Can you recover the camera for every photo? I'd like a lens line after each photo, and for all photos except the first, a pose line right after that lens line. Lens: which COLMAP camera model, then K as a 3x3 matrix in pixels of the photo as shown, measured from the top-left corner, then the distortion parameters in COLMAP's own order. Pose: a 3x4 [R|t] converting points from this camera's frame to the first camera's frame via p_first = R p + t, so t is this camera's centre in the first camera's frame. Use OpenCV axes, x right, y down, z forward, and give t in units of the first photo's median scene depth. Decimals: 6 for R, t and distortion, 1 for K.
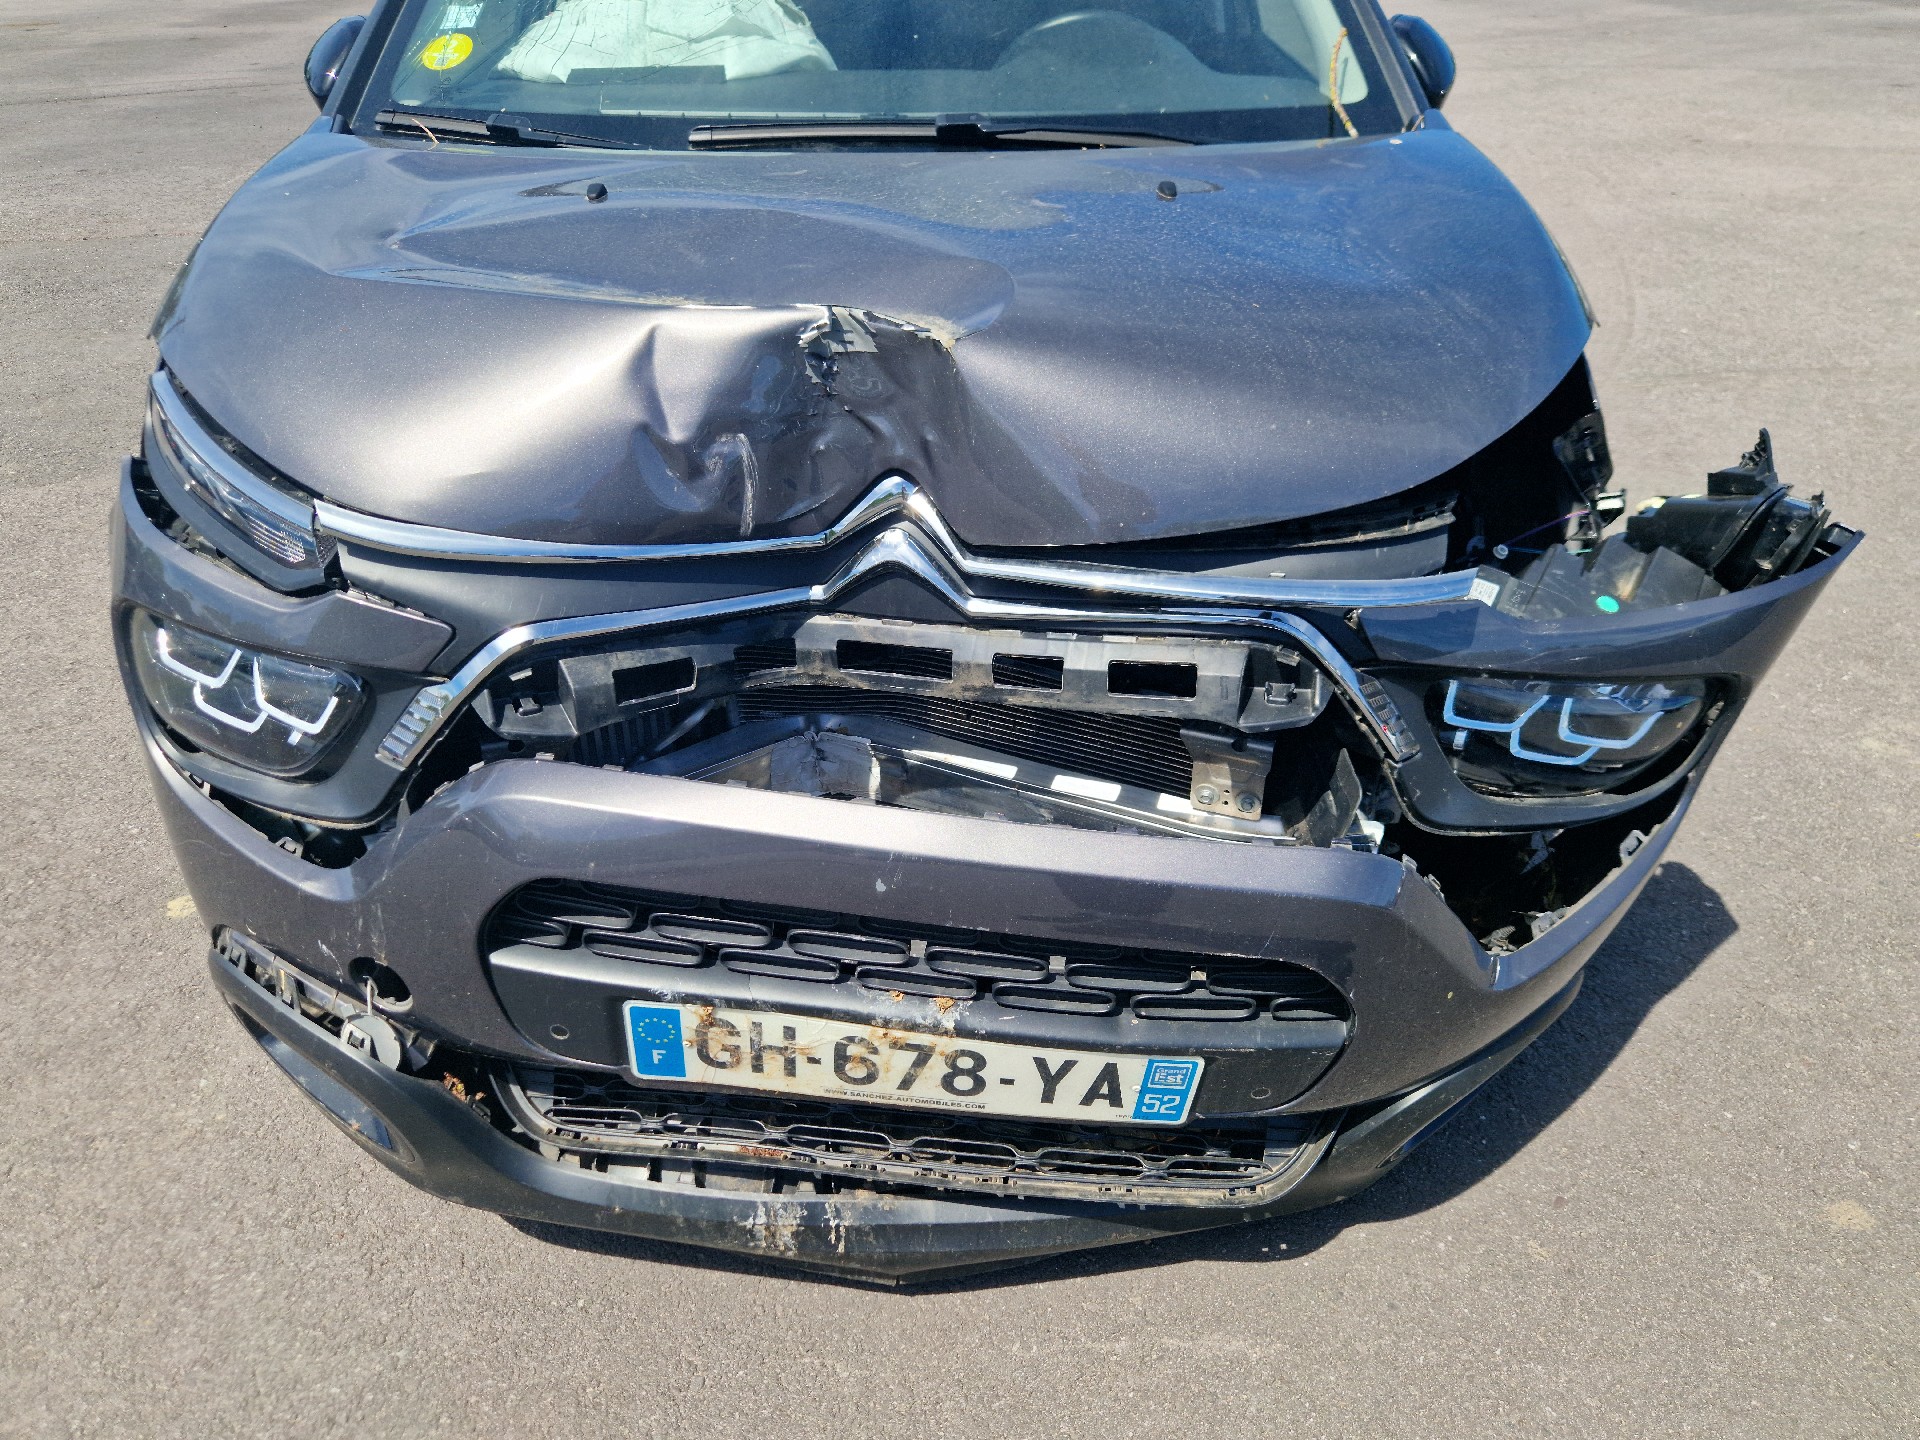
lens RADIAL K [[1324.6, 0, 933.7], [0, 1324.6, 704.6], [0, 0, 1]] dist [0.053701, -0.043802]
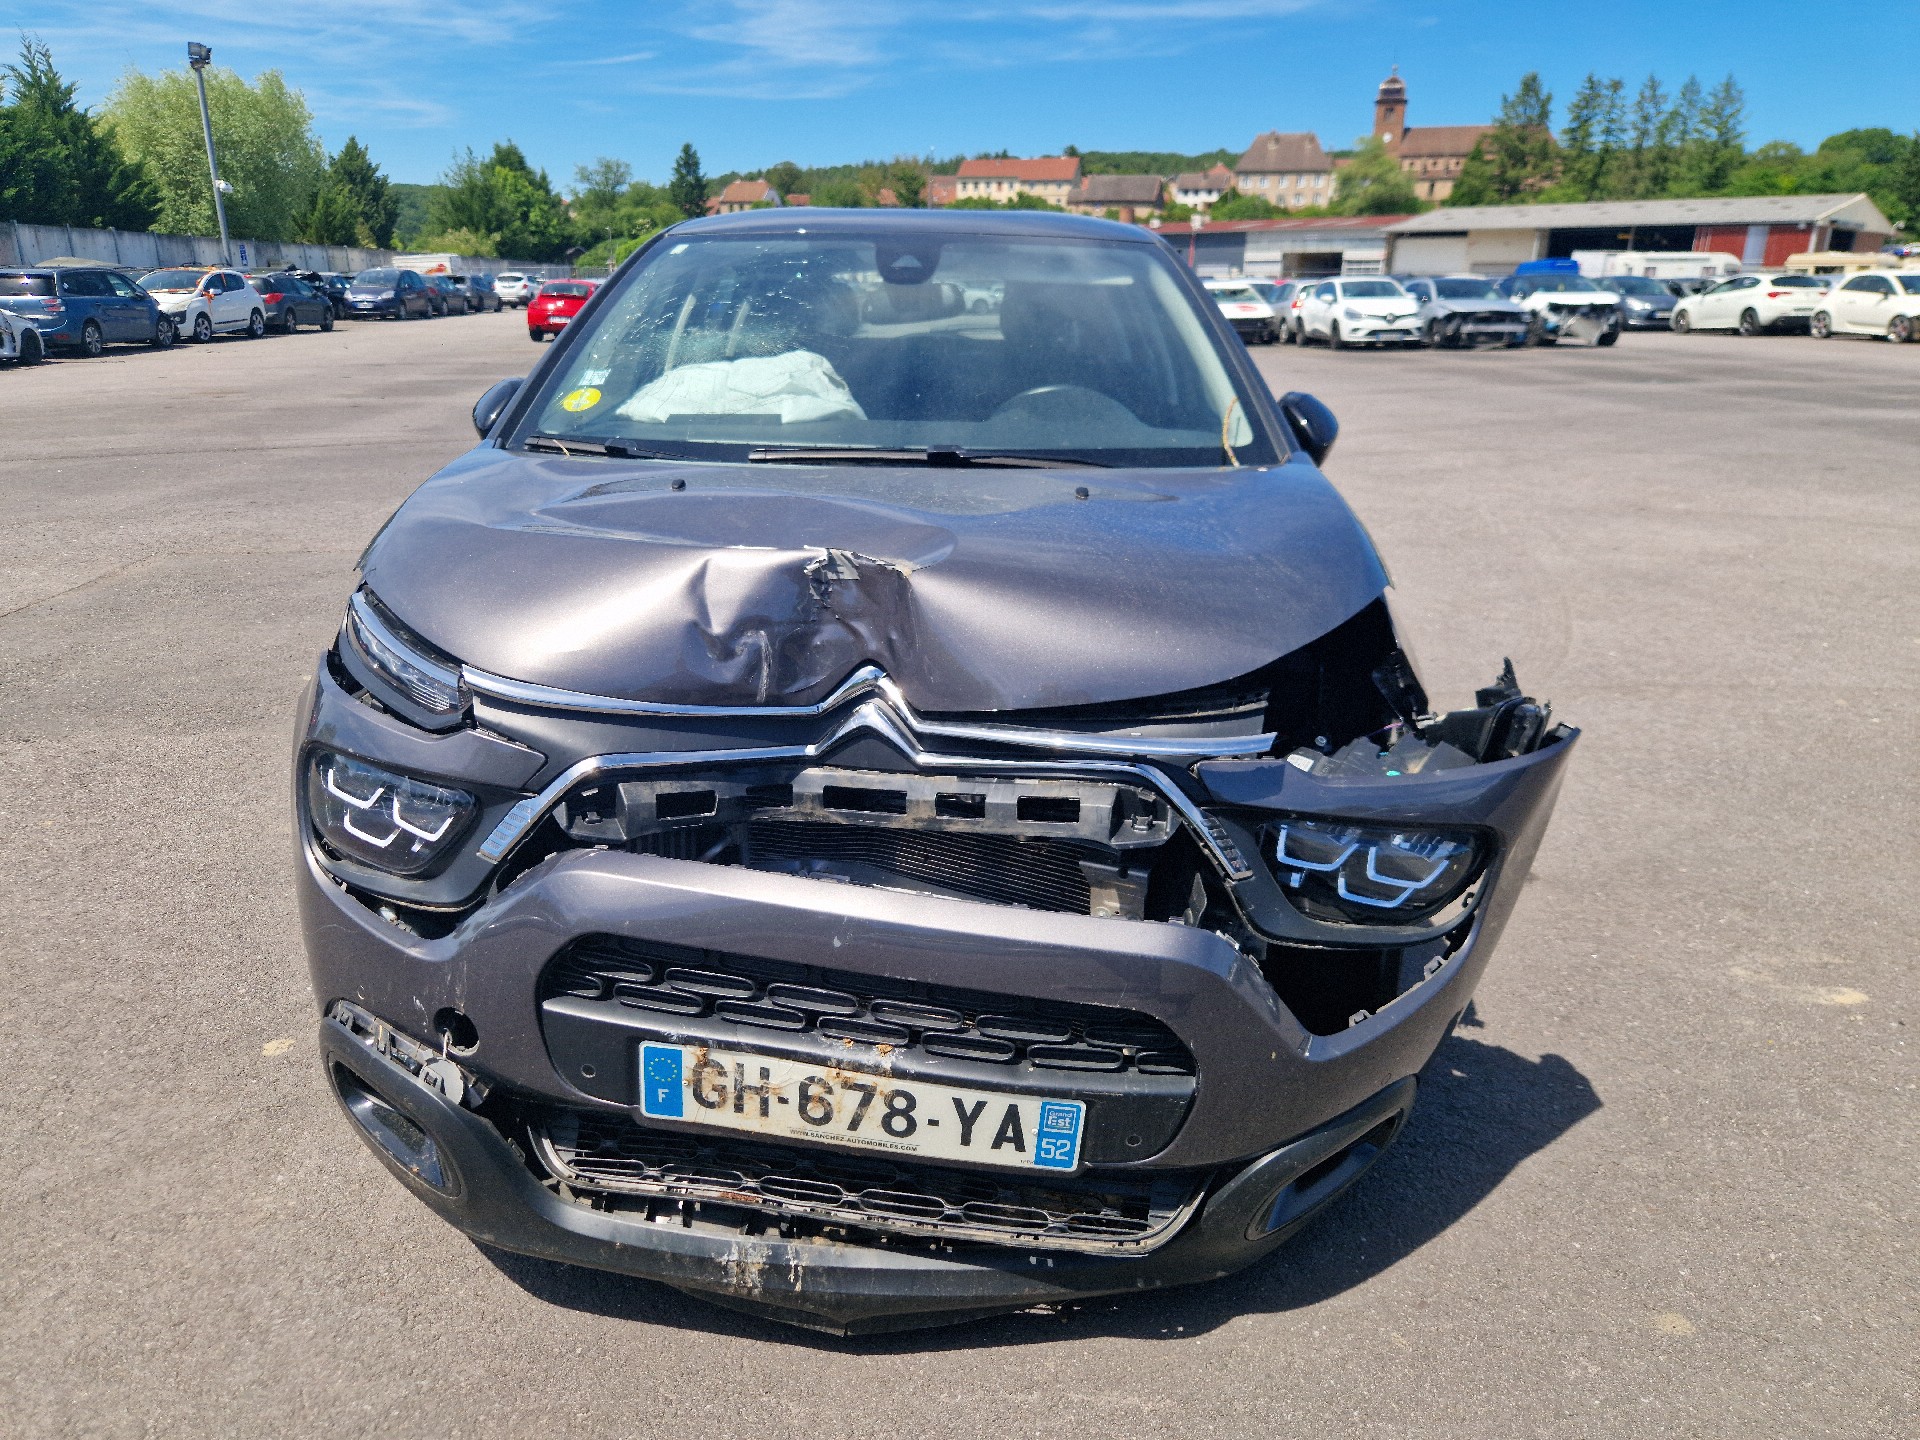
lens RADIAL K [[1301.9, 0, 961.3], [0, 1301.9, 649.1], [0, 0, 1]] dist [0.051584, -0.048082]
pose [[0.999520, 0.022406, -0.021409, 0.091541], [-0.027577, 0.958260, -0.284564, 0.189595], [0.014140, 0.285017, 0.958418, -0.306829]]
